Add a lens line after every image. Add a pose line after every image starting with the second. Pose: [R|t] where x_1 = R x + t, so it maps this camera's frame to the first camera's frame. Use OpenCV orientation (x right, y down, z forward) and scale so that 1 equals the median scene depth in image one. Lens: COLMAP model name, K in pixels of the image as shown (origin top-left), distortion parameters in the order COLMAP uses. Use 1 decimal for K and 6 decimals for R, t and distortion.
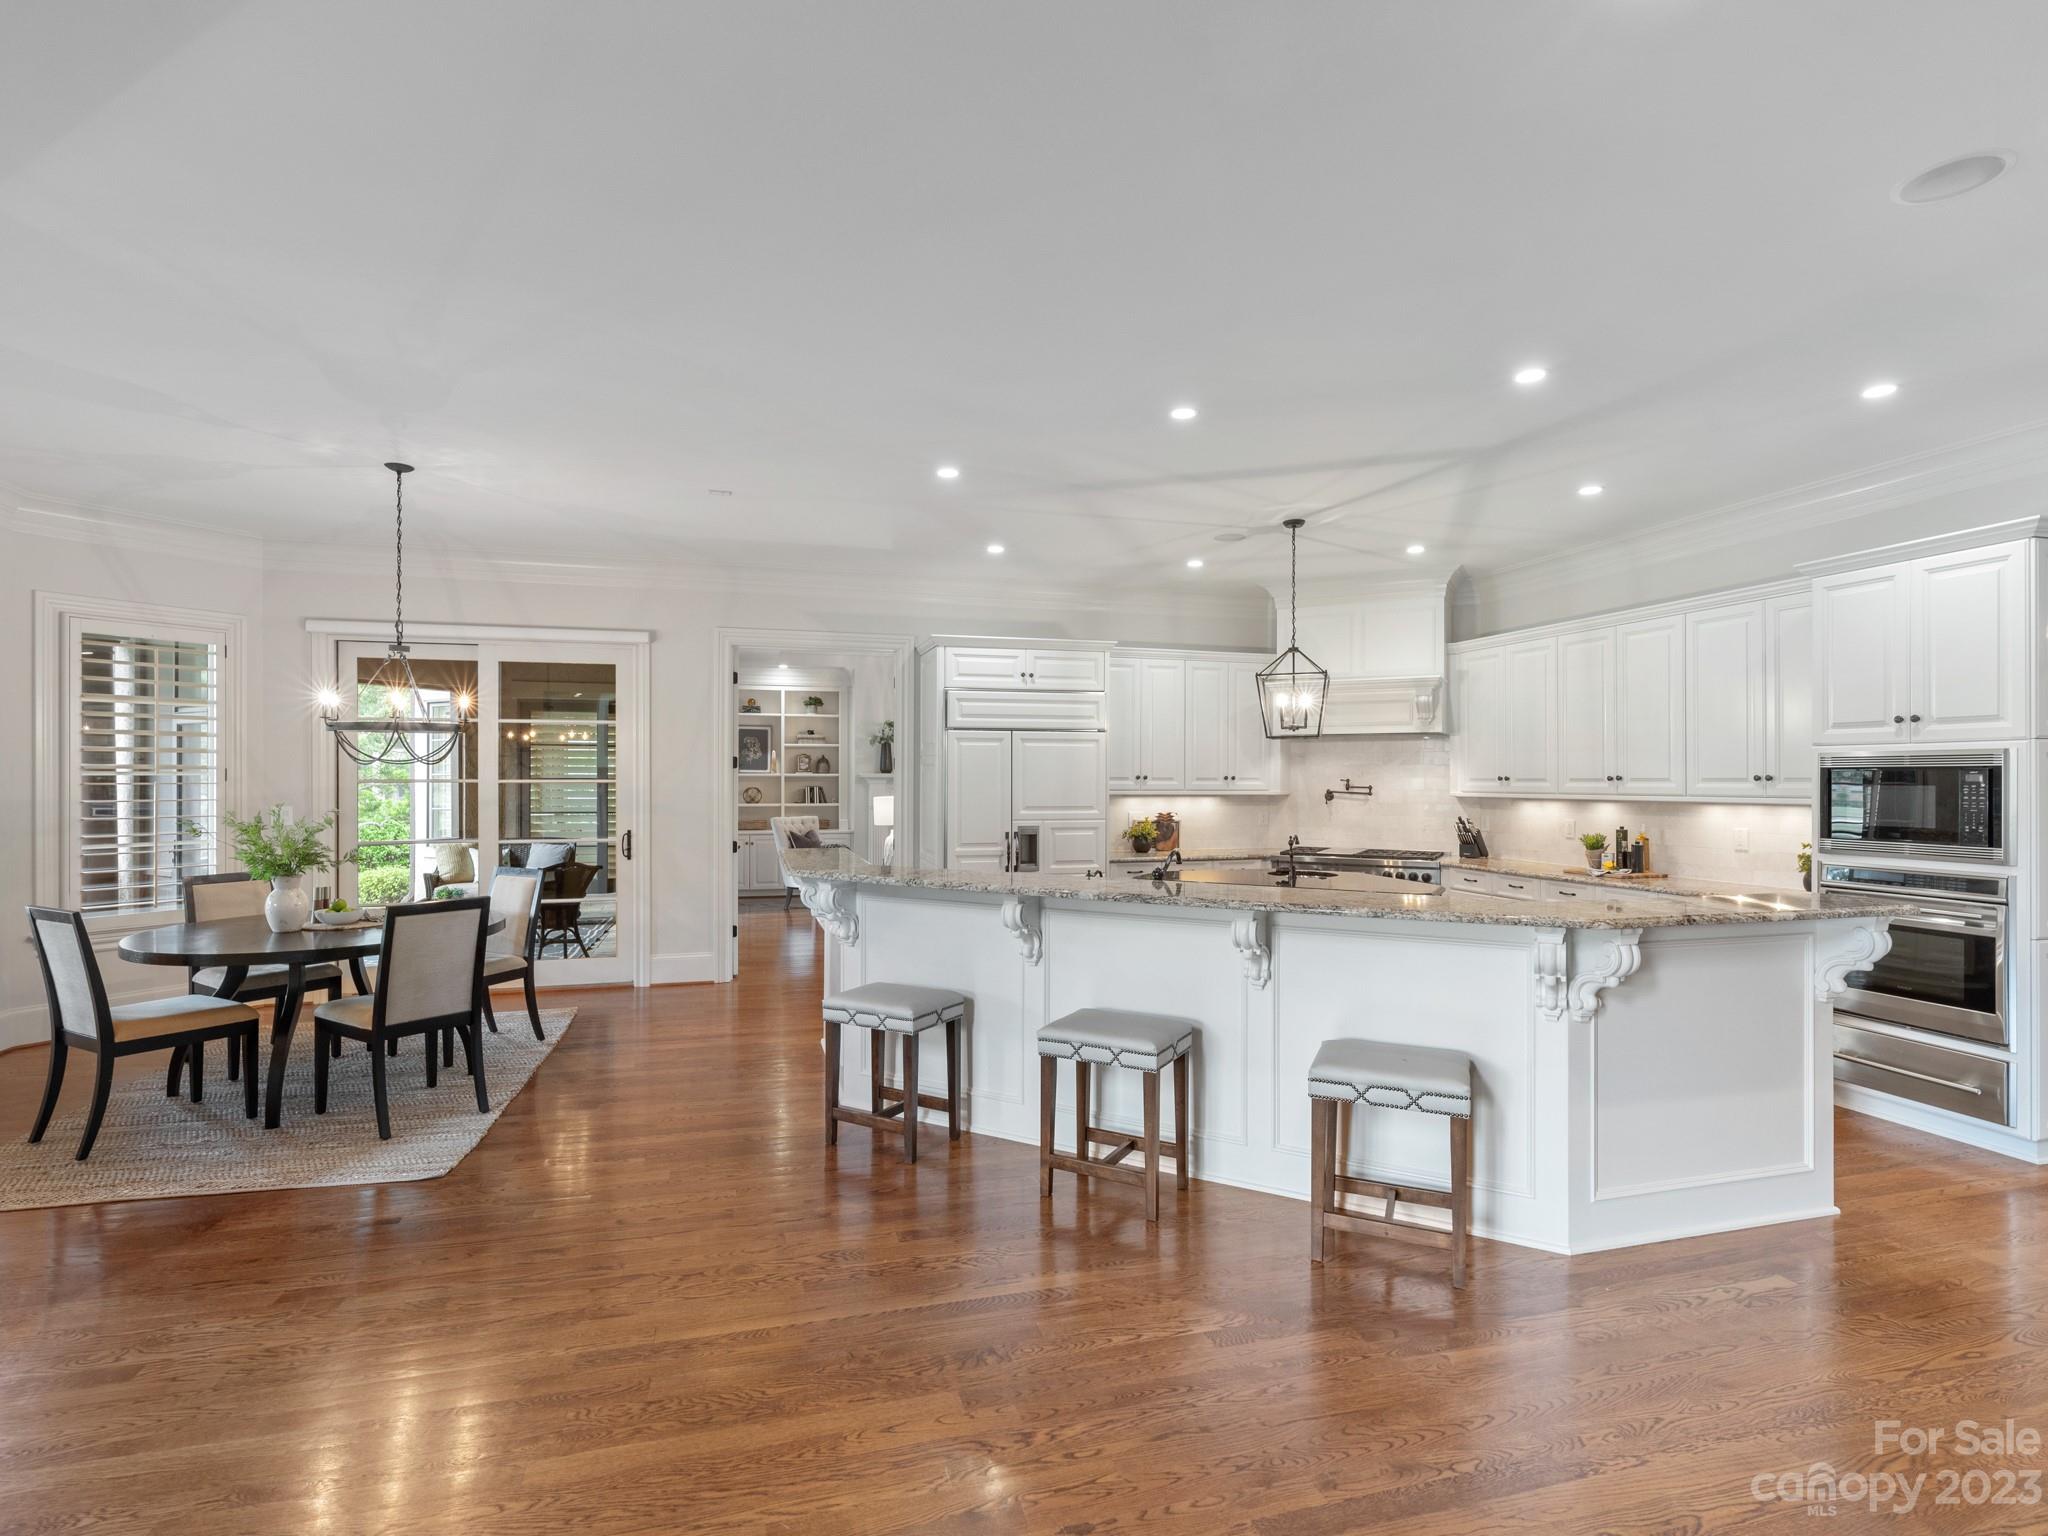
lens RADIAL K [[991.0, 0, 1031.2], [0, 991.0, 779.0], [0, 0, 1]] dist [-0.005383, 0.002002]
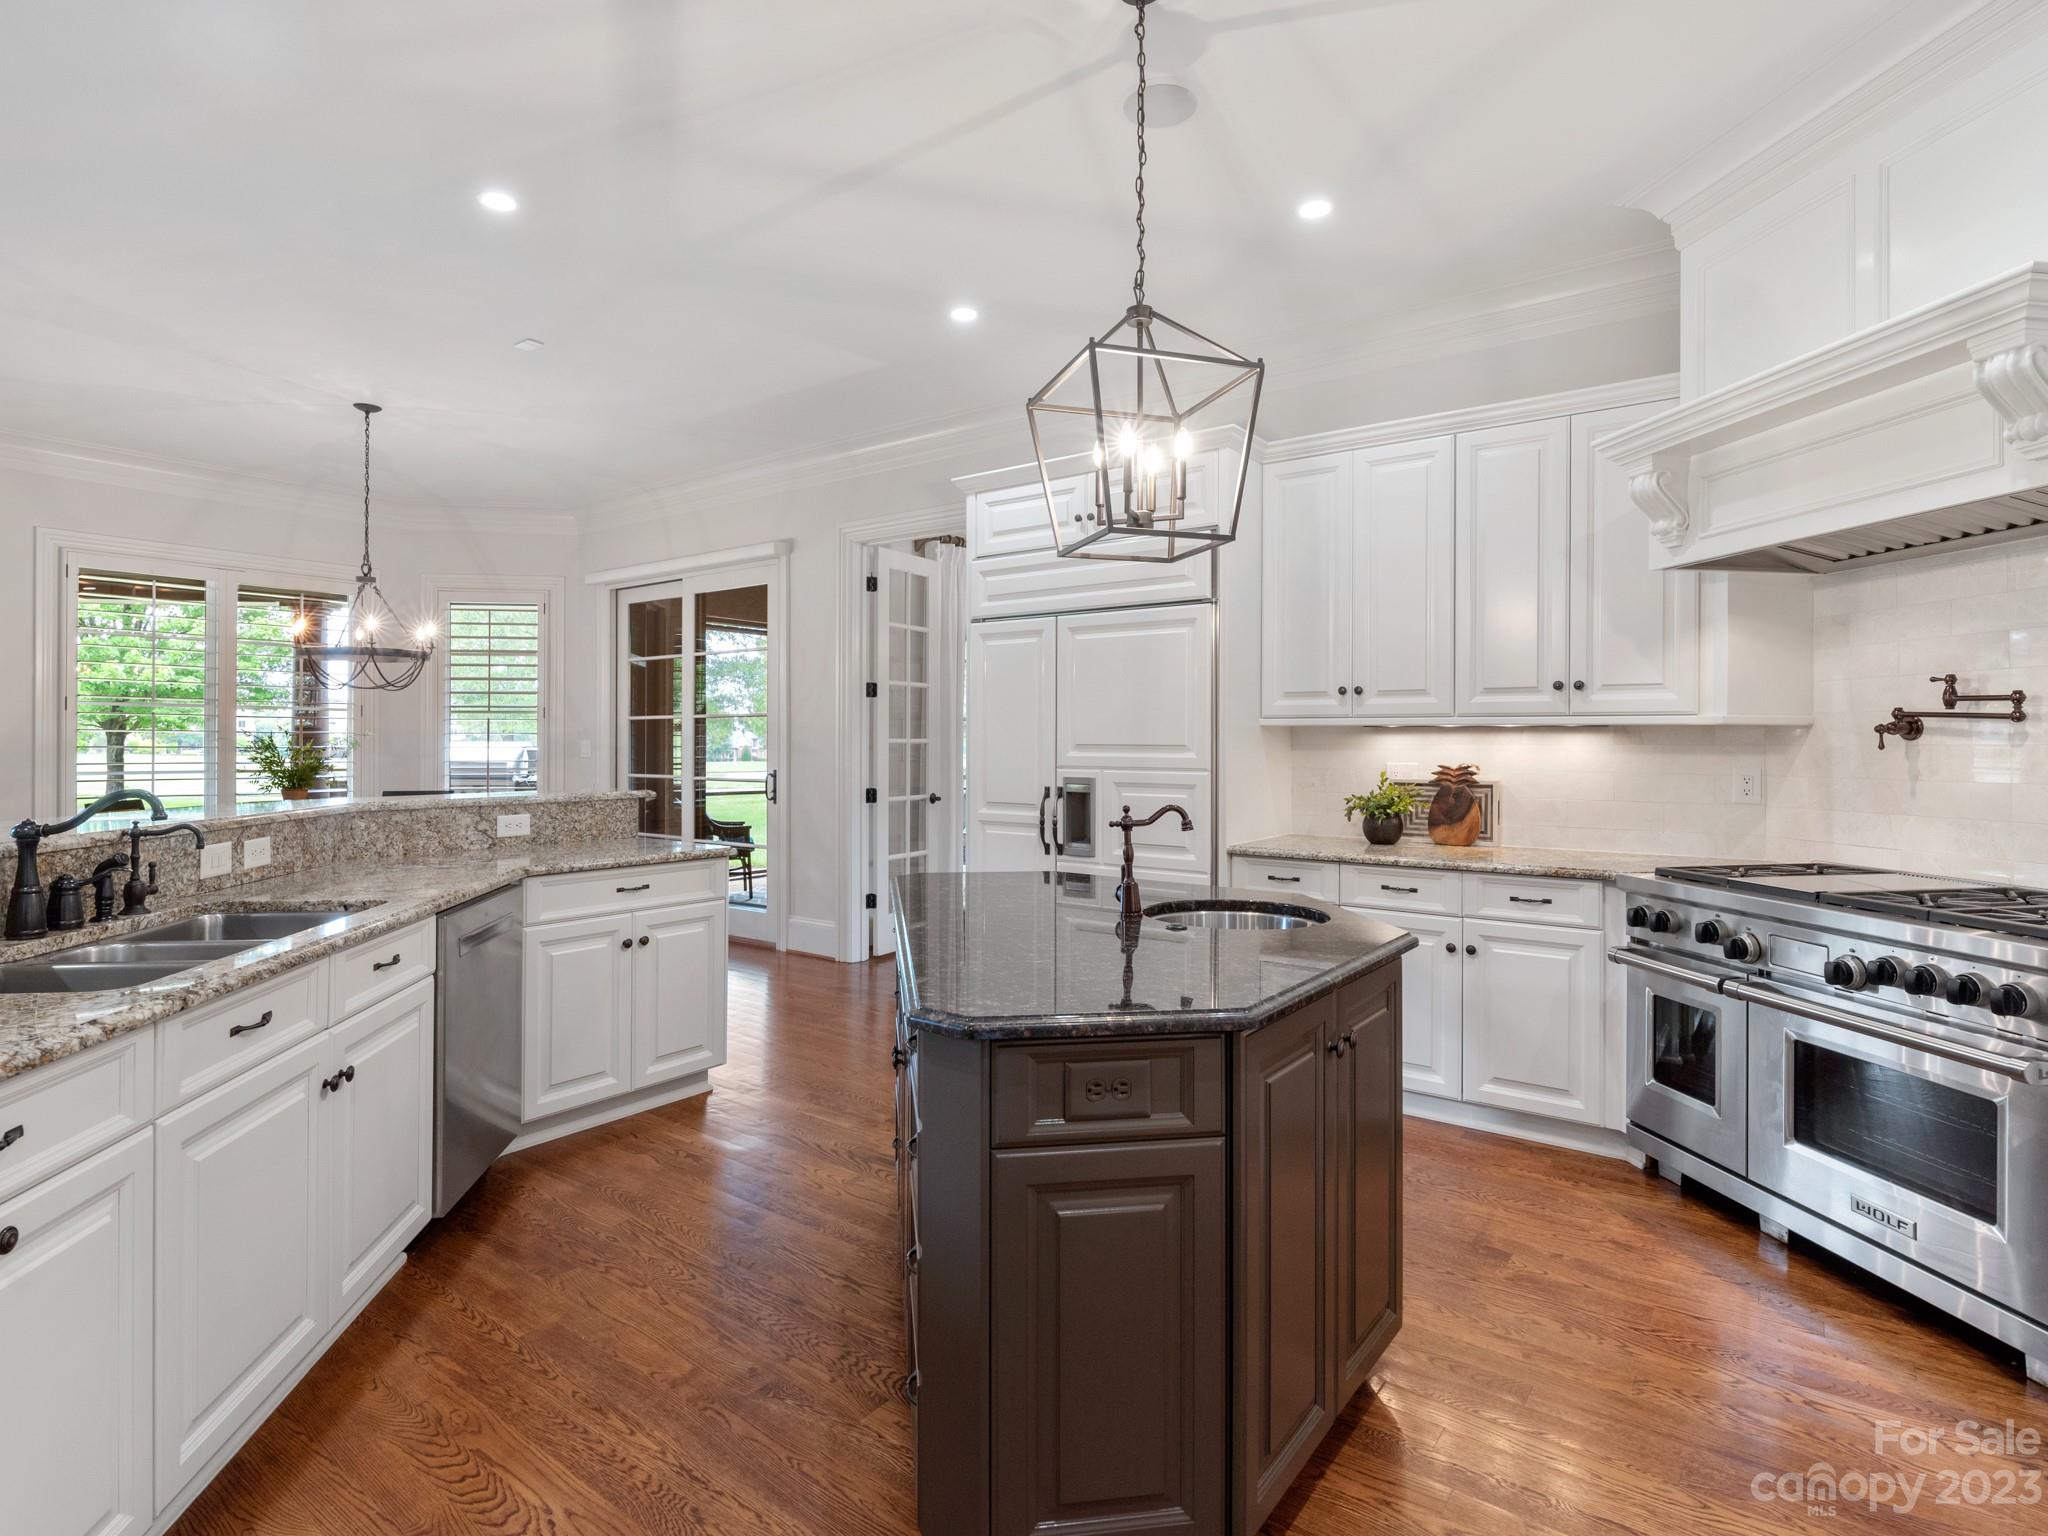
lens RADIAL K [[1053.5, 0, 1023.7], [0, 1053.5, 740.1], [0, 0, 1]] dist [0.000177, -0.000783]
pose [[0.609033, -0.001542, -0.793143, 0.532101], [-0.003825, 0.999981, -0.004881, 0.032706], [0.793136, 0.006006, 0.609016, 0.686653]]
